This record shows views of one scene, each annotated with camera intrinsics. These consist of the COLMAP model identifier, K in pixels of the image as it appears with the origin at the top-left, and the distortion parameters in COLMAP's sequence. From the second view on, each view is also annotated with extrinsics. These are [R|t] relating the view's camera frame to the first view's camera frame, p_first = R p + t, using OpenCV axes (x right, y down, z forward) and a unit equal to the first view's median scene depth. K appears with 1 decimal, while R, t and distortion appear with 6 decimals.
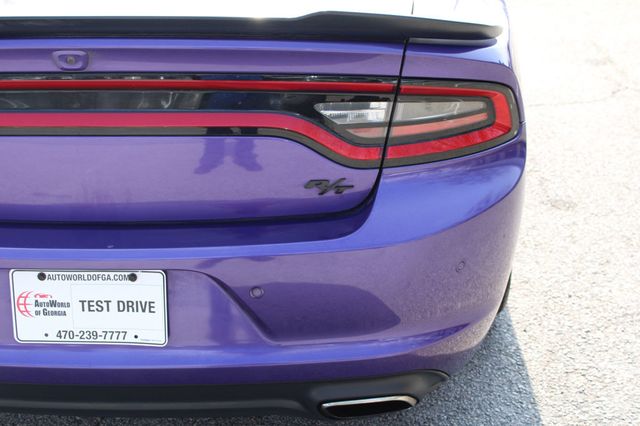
lens RADIAL K [[972.2, 0, 320.0], [0, 972.2, 213.0], [0, 0, 1]] dist [-0.017828, -0.016809]
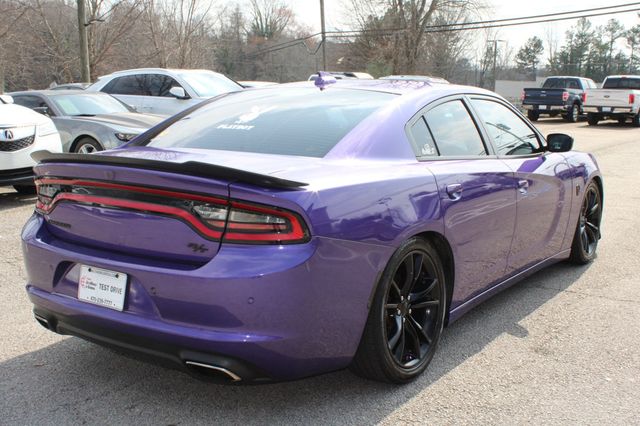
lens RADIAL K [[763.8, 0, 320.0], [0, 763.8, 213.0], [0, 0, 1]] dist [-0.182155, 0.472771]
pose [[0.844893, 0.104688, -0.524592, 1.041629], [-0.223583, 0.960006, -0.168518, 0.112317], [0.485970, 0.259669, 0.834509, -0.214915]]
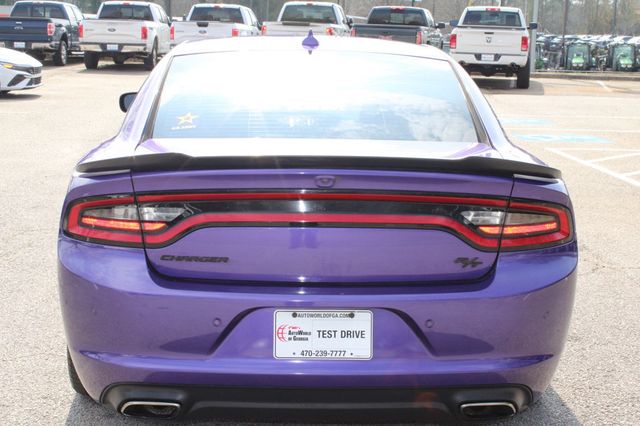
lens RADIAL K [[1095.4, 0, 320.0], [0, 1095.4, 213.0], [0, 0, 1]] dist [-0.047413, 0.136190]
pose [[0.996719, 0.015724, 0.079395, -0.388673], [0.002437, 0.974672, -0.223625, 0.304376], [-0.080901, 0.223085, 0.971436, -0.797153]]
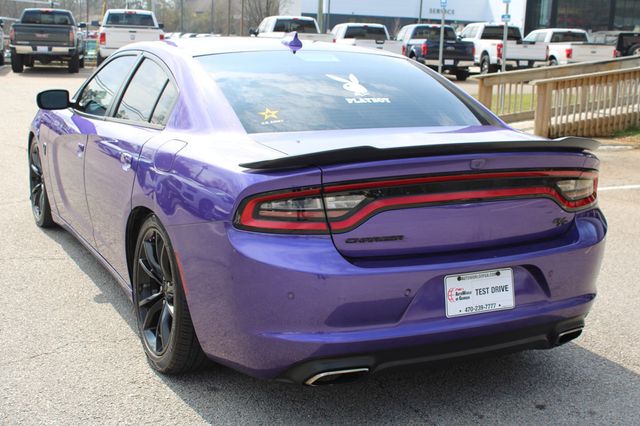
lens RADIAL K [[874.0, 0, 320.0], [0, 874.0, 213.0], [0, 0, 1]] dist [-0.041678, -0.012592]
pose [[0.874489, -0.068343, 0.480207, -1.325713], [0.157204, 0.976519, -0.147301, 0.147654], [-0.458864, 0.204303, 0.864699, -0.373460]]
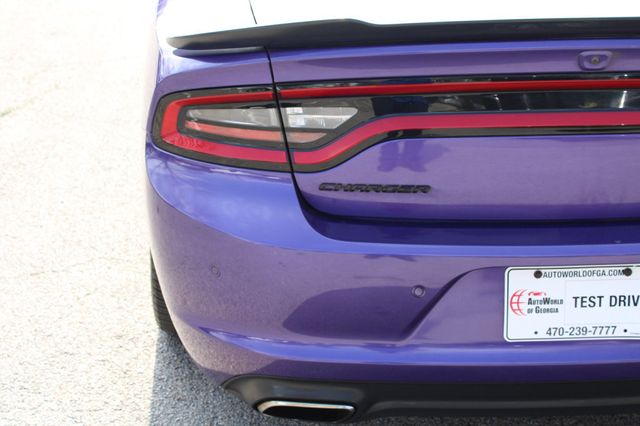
lens RADIAL K [[1058.6, 0, 320.0], [0, 1058.6, 213.0], [0, 0, 1]] dist [0.003921, 0.014449]
pose [[0.996126, -0.028475, 0.083201, -0.599575], [0.030172, 0.999360, -0.019211, 0.015659], [-0.082601, 0.021647, 0.996348, -0.083920]]
